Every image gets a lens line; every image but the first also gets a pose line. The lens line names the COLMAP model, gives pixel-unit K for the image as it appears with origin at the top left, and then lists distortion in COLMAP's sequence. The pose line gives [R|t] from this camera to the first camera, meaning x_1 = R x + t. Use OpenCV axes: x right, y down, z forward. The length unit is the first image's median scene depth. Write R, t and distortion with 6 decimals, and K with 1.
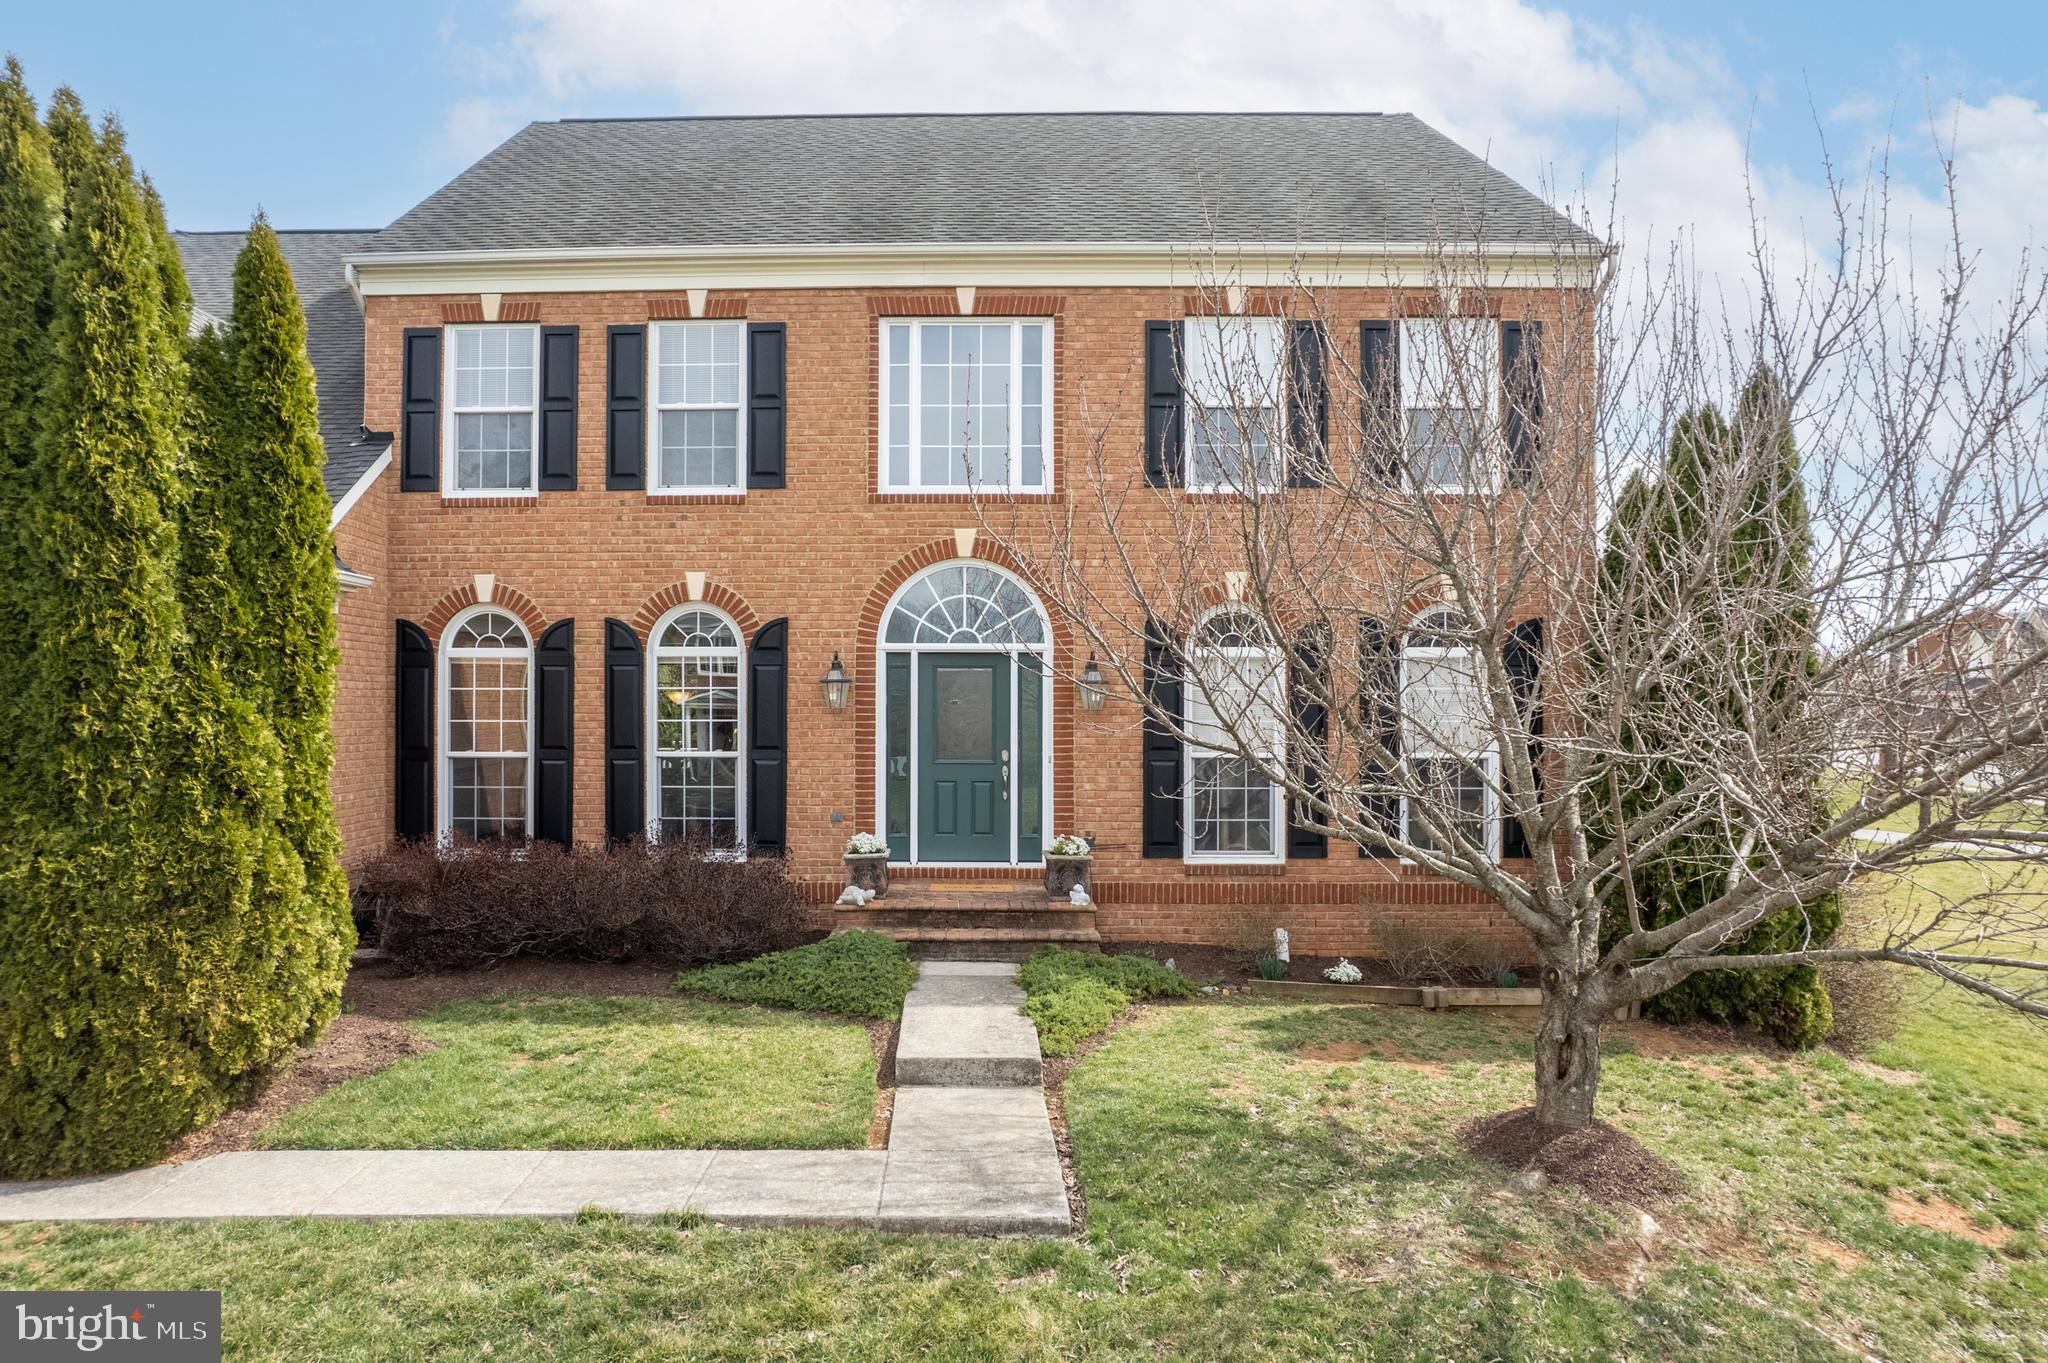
lens RADIAL K [[1436.7, 0, 1024.0], [0, 1436.7, 681.5], [0, 0, 1]] dist [-0.038878, -0.000622]
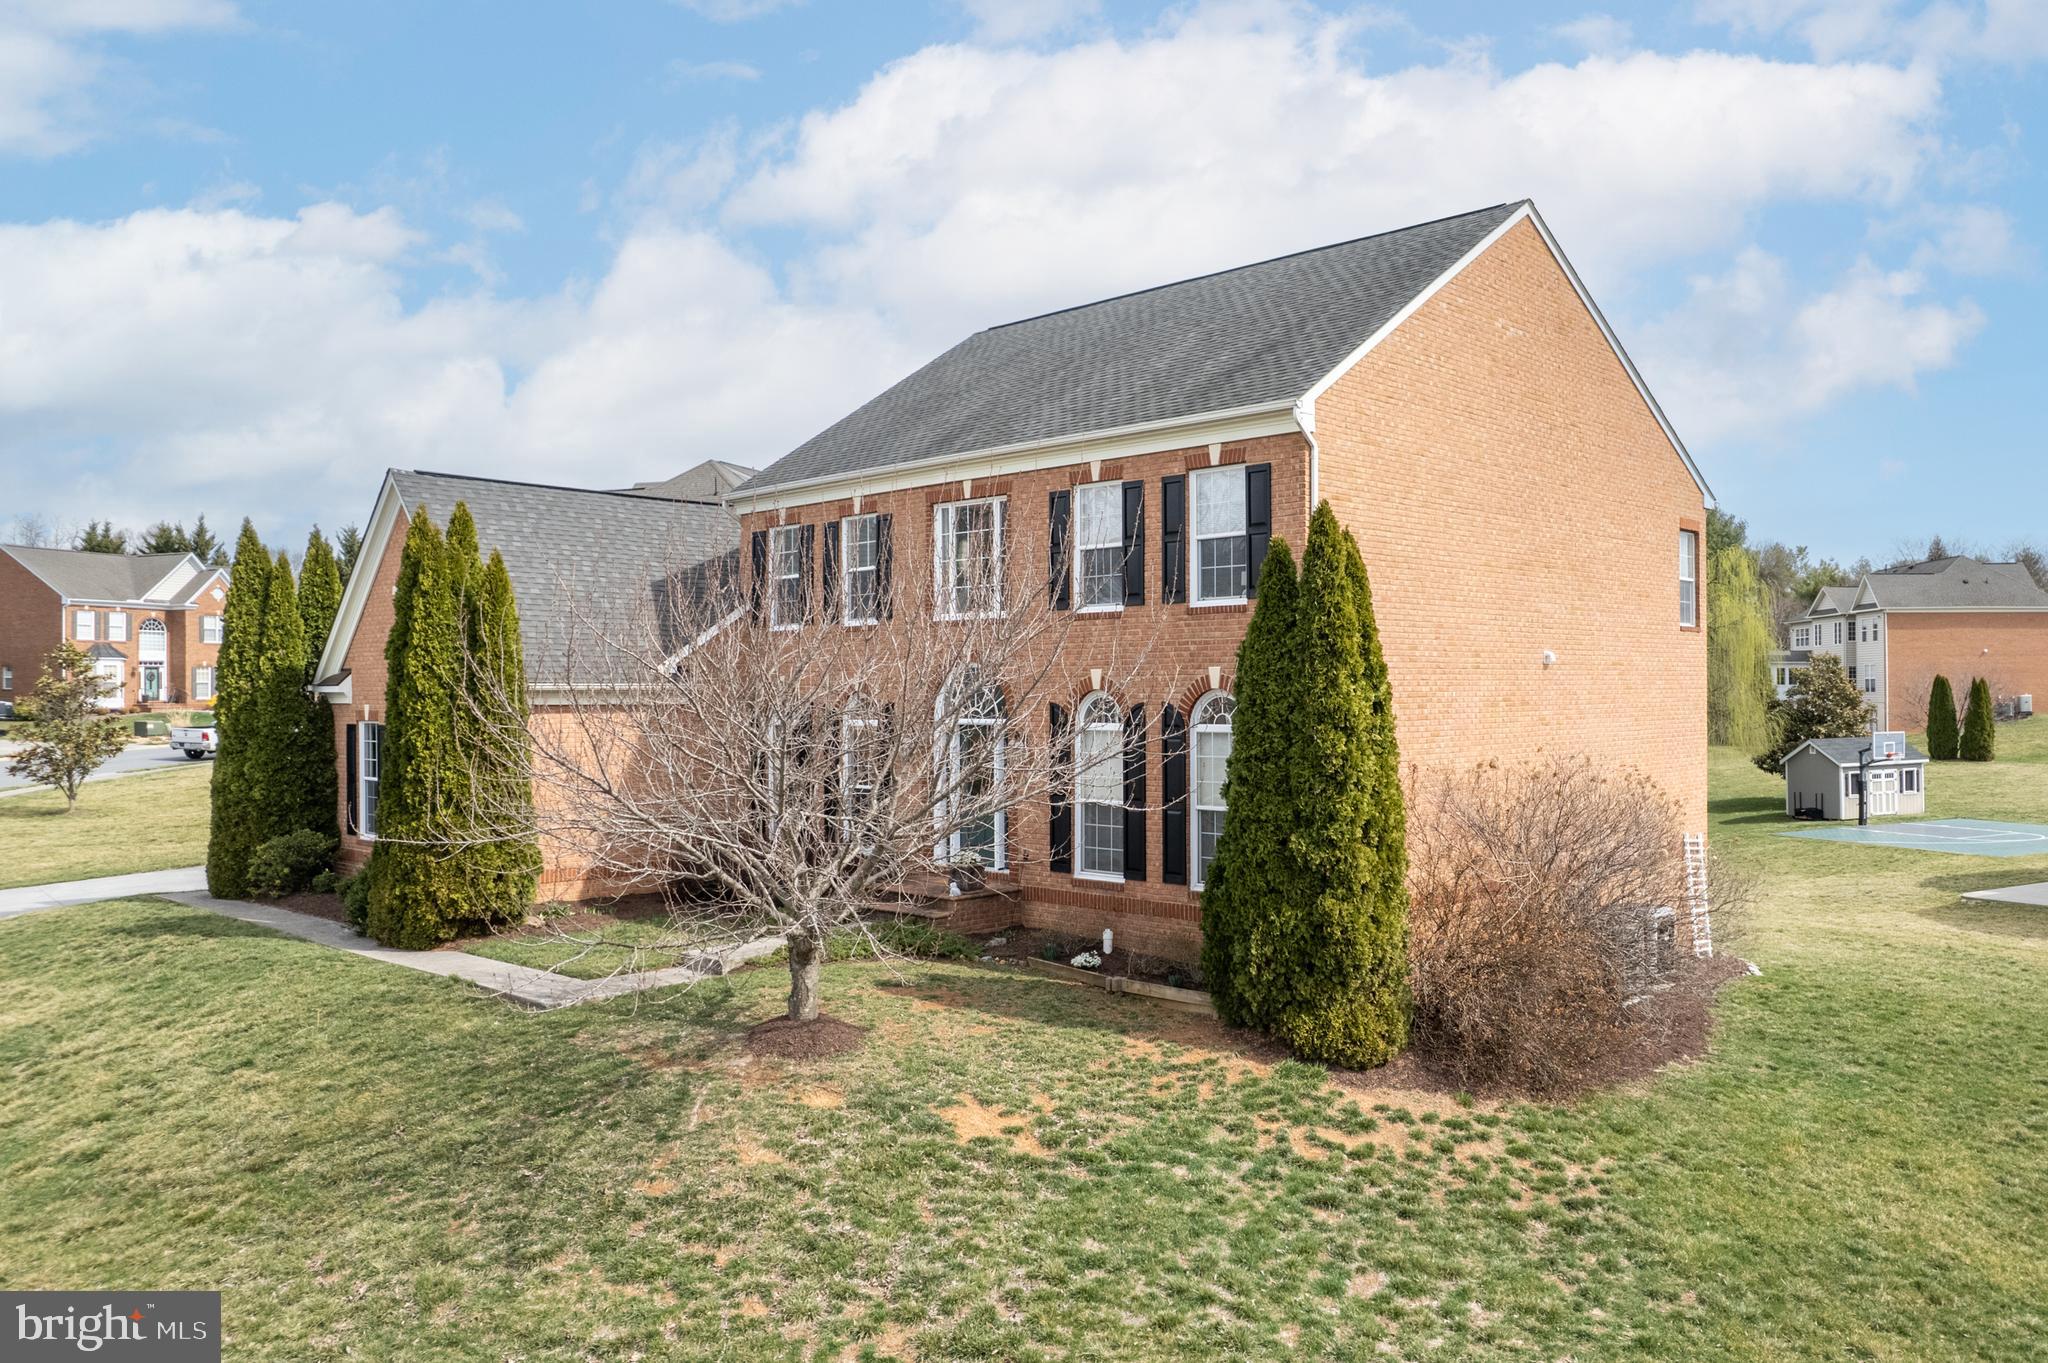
lens RADIAL K [[1310.6, 0, 1024.0], [0, 1310.6, 681.5], [0, 0, 1]] dist [-0.064956, -0.000912]
pose [[0.793318, -0.015763, -0.608603, 0.474629], [-0.020352, 0.998419, -0.052389, 0.001048], [0.608467, 0.053948, 0.791744, -0.013524]]
